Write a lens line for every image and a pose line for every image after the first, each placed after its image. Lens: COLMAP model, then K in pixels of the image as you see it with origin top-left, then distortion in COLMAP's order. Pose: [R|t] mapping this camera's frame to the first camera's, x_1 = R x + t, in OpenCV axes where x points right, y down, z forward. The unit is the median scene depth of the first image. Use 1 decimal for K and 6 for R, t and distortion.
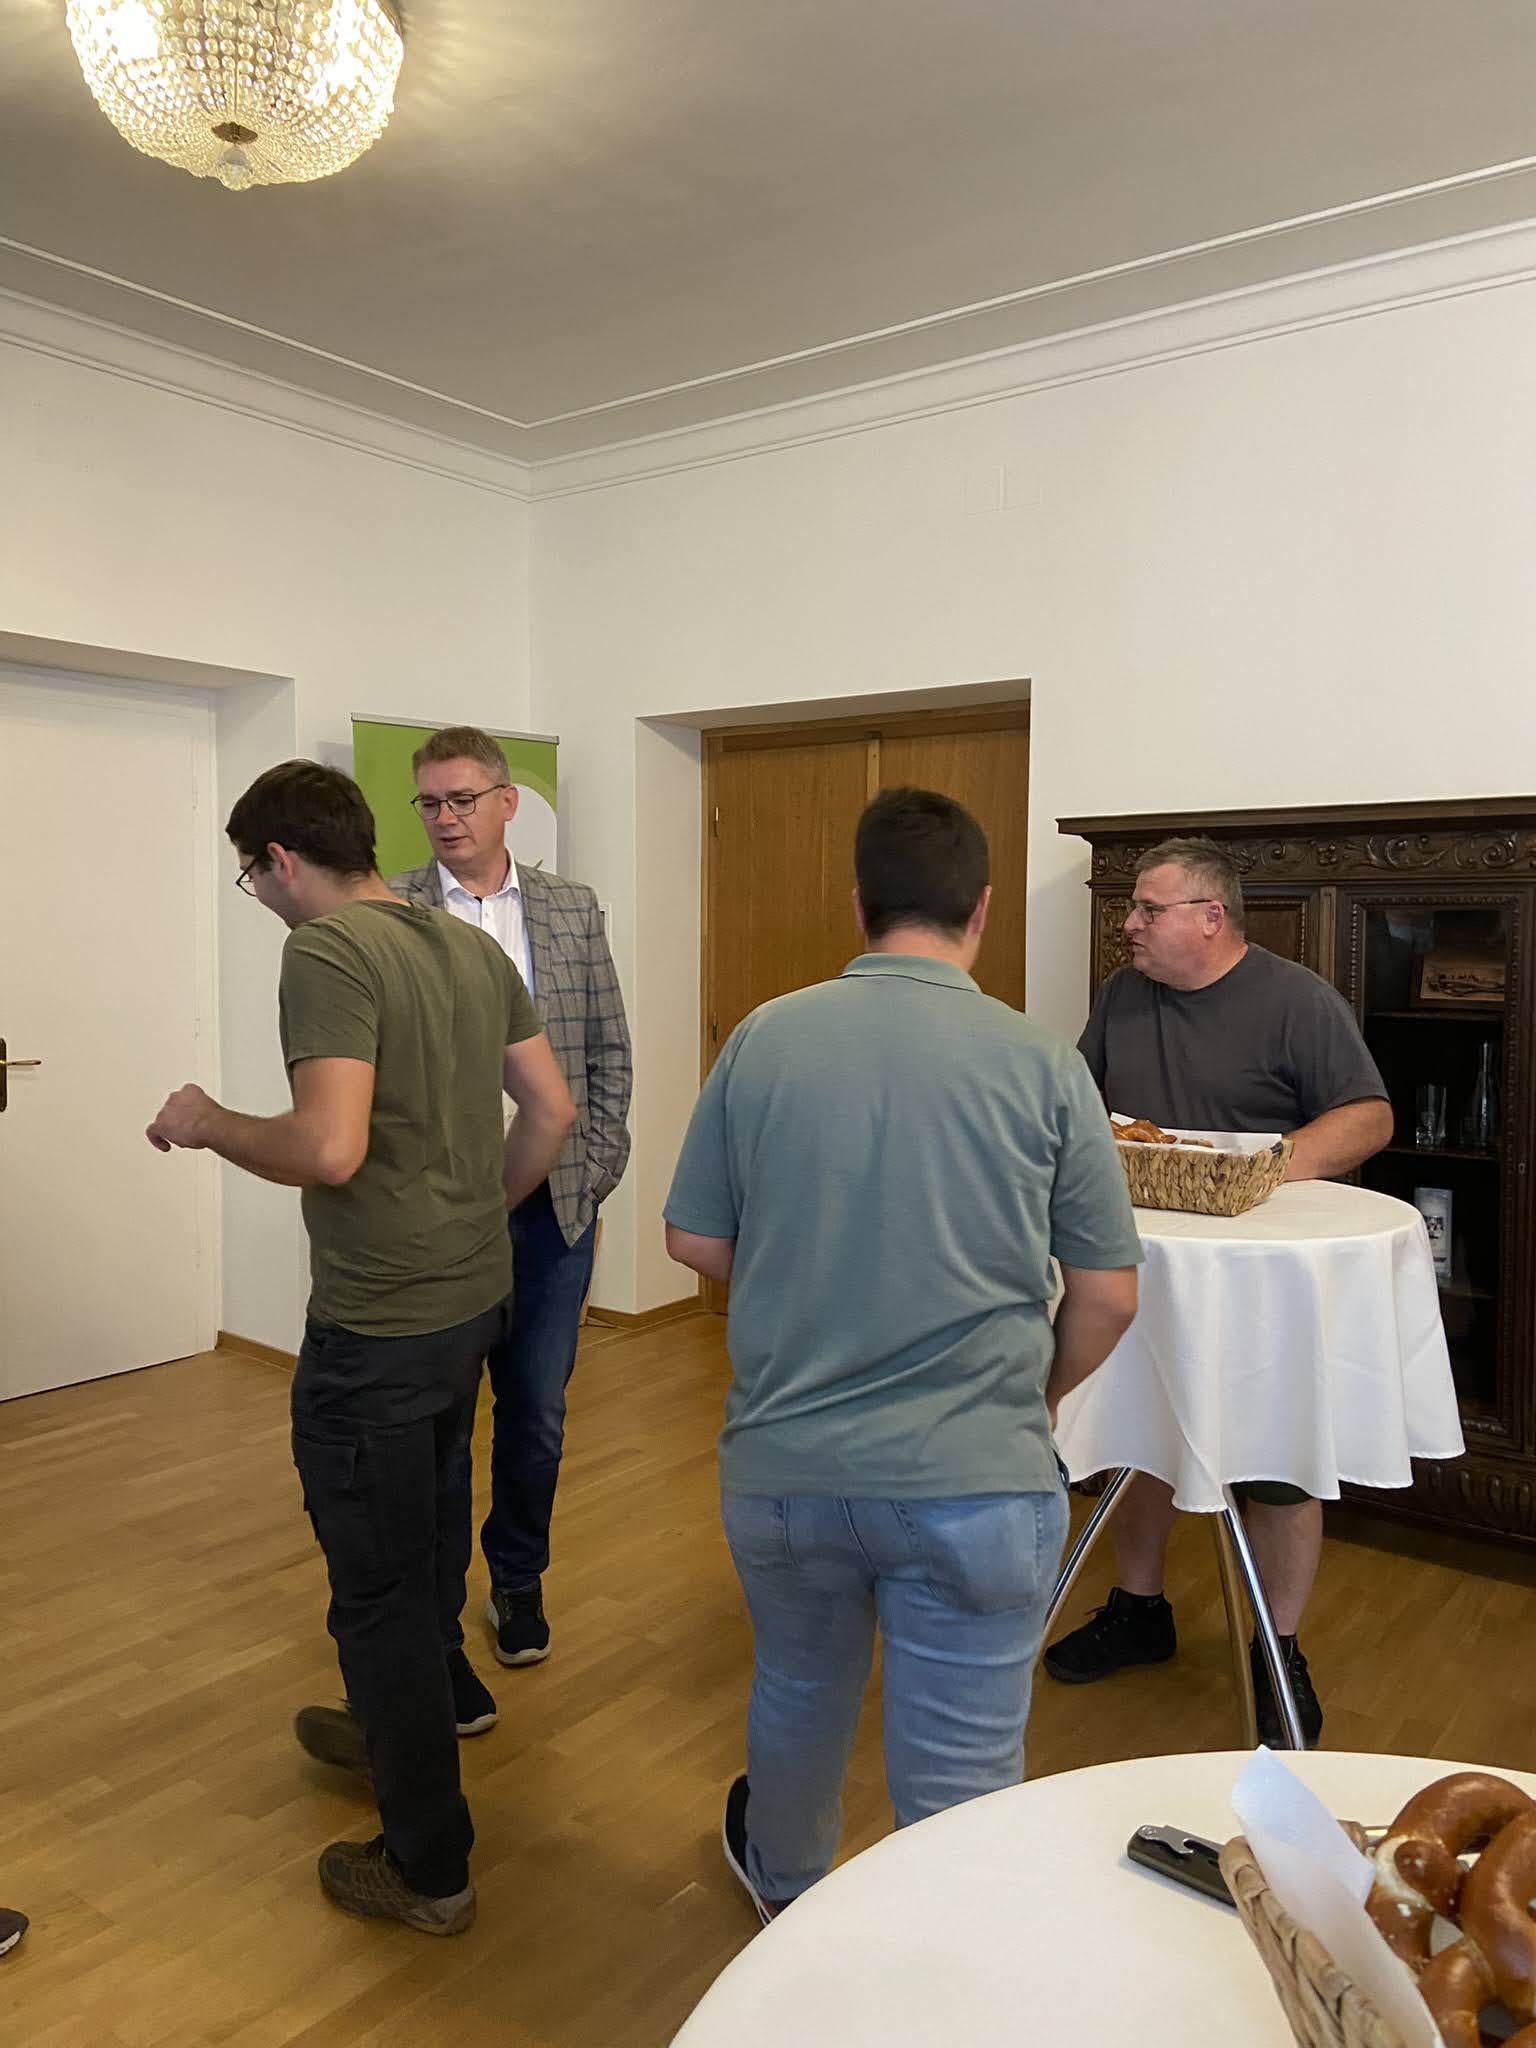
lens RADIAL K [[1538.5, 0, 777.5], [0, 1538.5, 998.7], [0, 0, 1]] dist [0.124892, -0.148594]
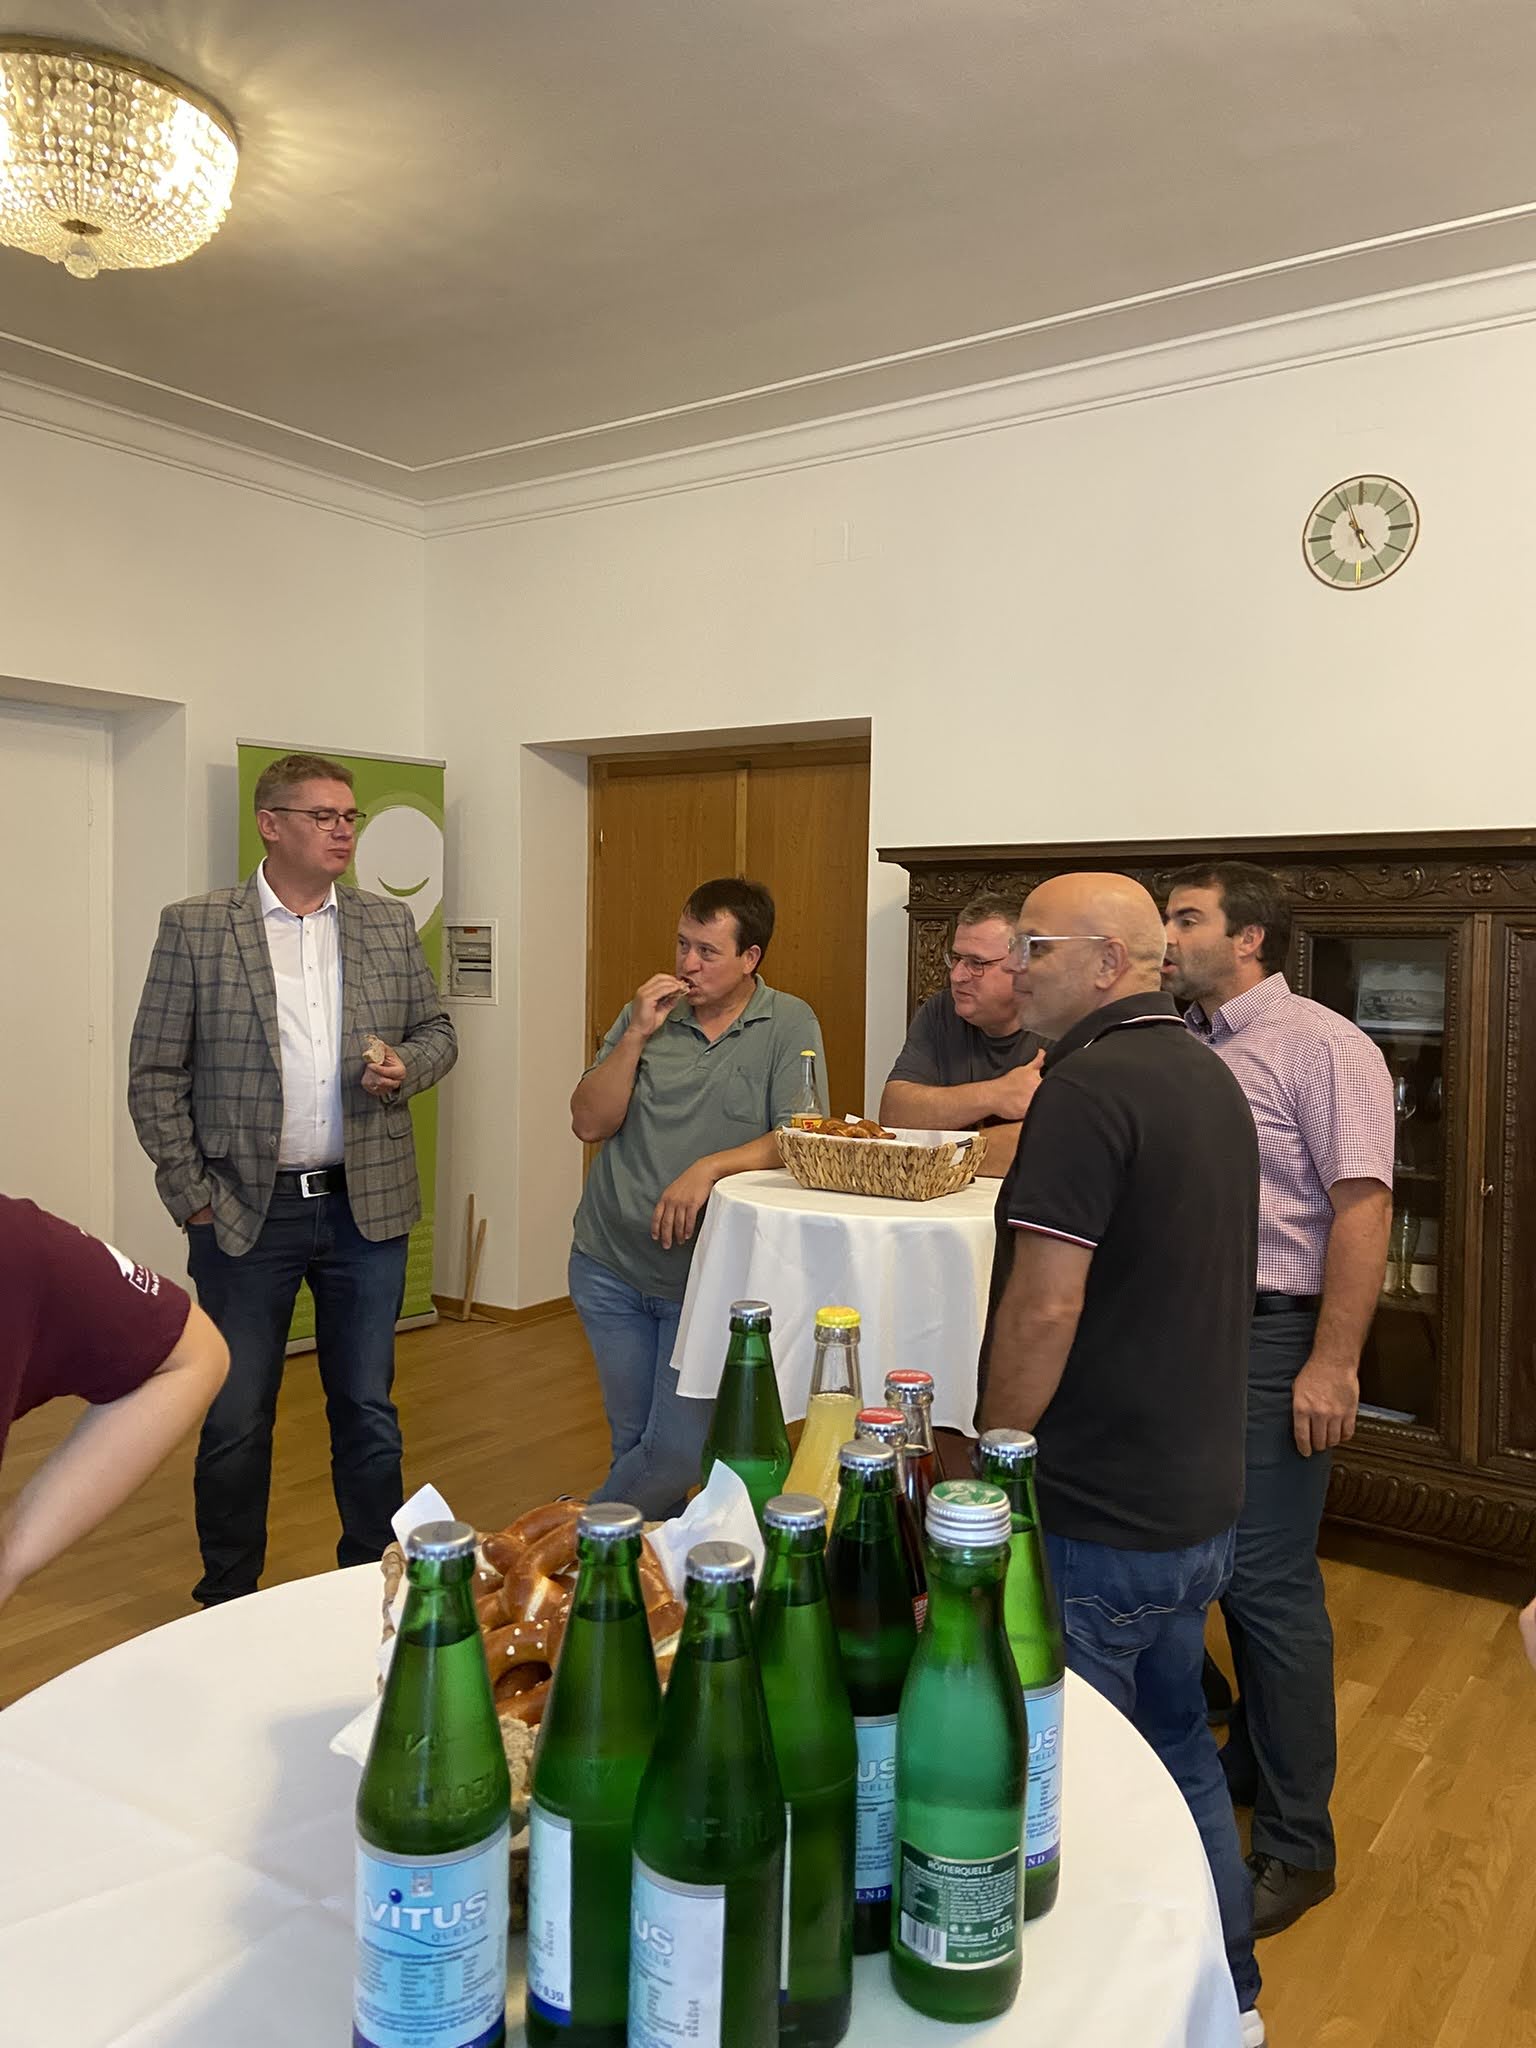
lens RADIAL K [[1536.5, 0, 791.0], [0, 1536.5, 1003.7], [0, 0, 1]] dist [0.119432, -0.134177]
pose [[0.999577, 0.008458, 0.027817, 0.098661], [-0.008292, 0.999947, -0.006069, 0.000277], [-0.027867, 0.005836, 0.999595, -0.091425]]
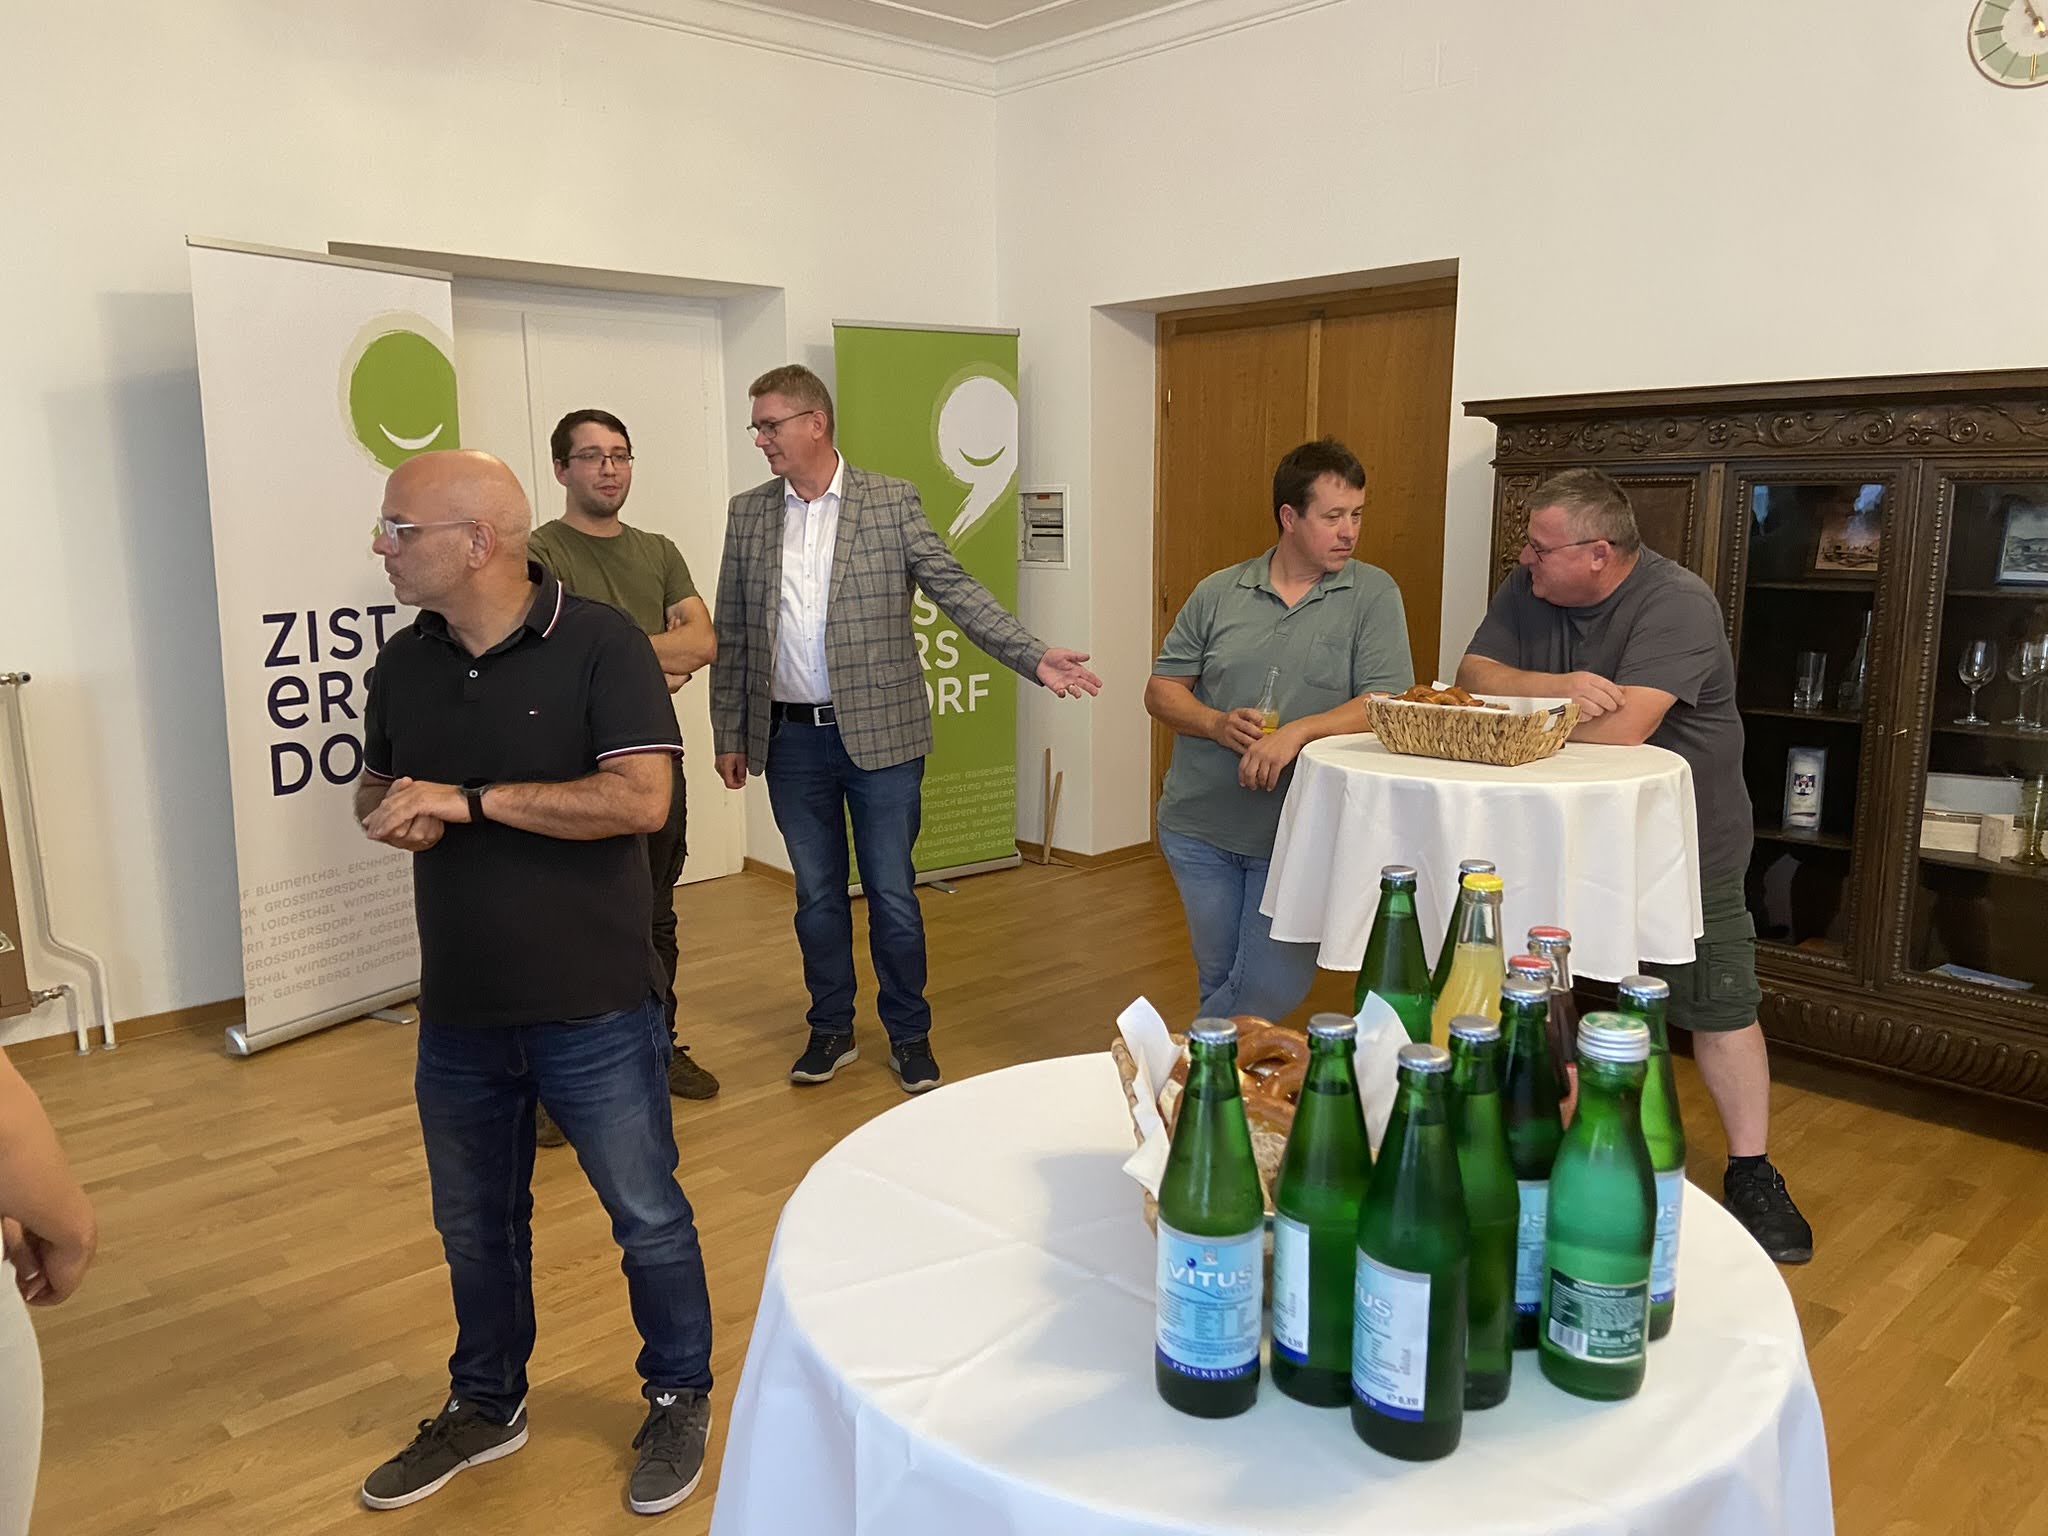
lens RADIAL K [[1535.0, 0, 1005.9], [0, 1535.0, 777.2], [0, 0, 1]] dist [0.123402, -0.141727]
pose [[0.983002, 0.016422, -0.182857, 0.078117], [0.009115, 0.990398, 0.137946, -0.012652], [0.183367, -0.137268, 0.973414, -0.147497]]
